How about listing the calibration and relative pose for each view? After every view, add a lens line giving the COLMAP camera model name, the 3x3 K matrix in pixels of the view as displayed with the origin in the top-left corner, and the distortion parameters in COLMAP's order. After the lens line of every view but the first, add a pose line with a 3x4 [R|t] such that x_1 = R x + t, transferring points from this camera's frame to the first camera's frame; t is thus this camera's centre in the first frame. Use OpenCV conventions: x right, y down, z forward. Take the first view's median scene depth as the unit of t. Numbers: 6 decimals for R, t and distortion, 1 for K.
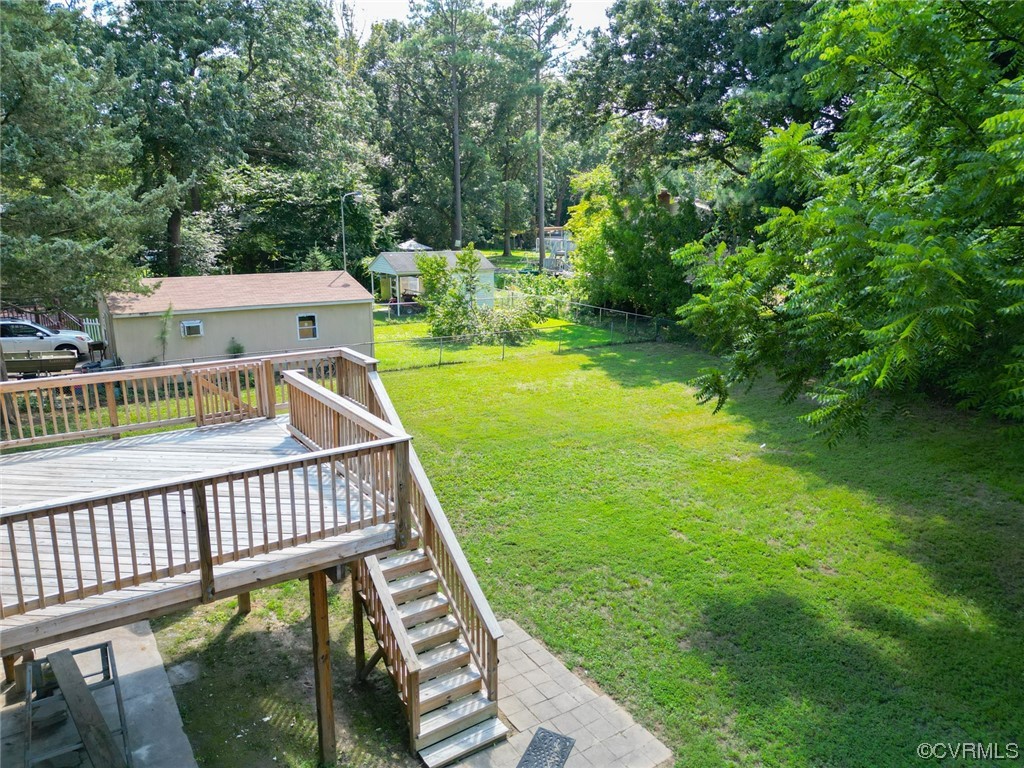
lens RADIAL K [[720.6, 0, 512.0], [0, 720.6, 384.0], [0, 0, 1]] dist [0.080495, -0.084179]
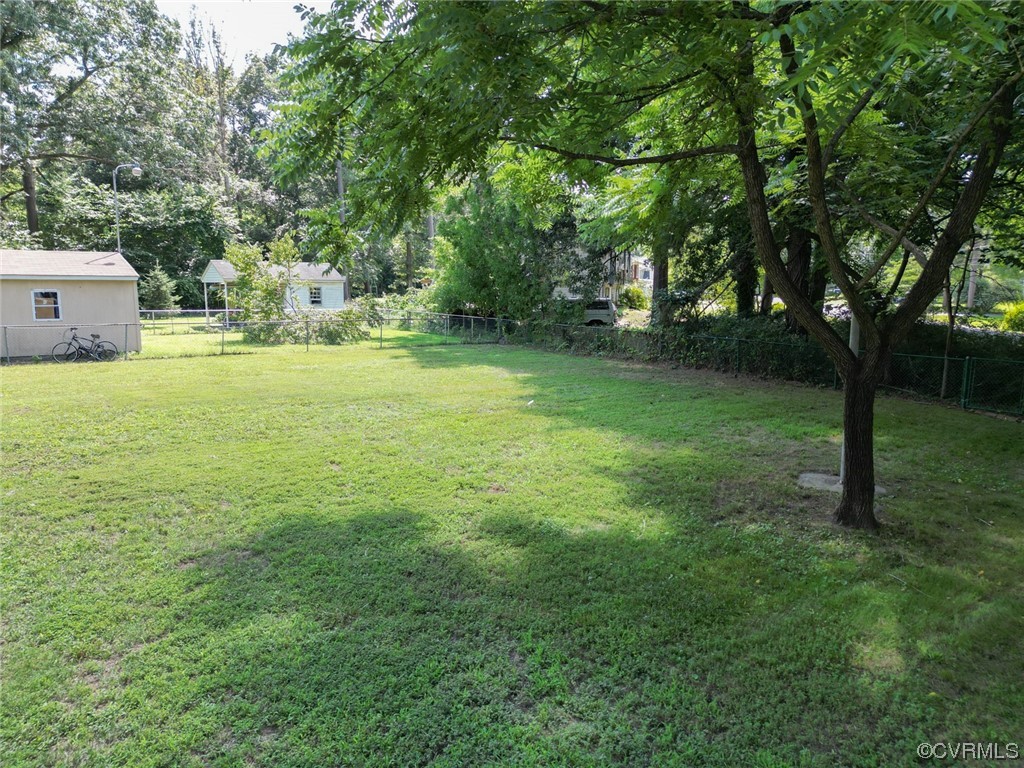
lens RADIAL K [[720.6, 0, 512.0], [0, 720.6, 384.0], [0, 0, 1]] dist [0.080495, -0.084179]
pose [[0.995829, -0.013625, 0.090219, 0.162924], [0.021515, 0.995970, -0.087068, 0.089929], [-0.088669, 0.088646, 0.992109, 0.107626]]
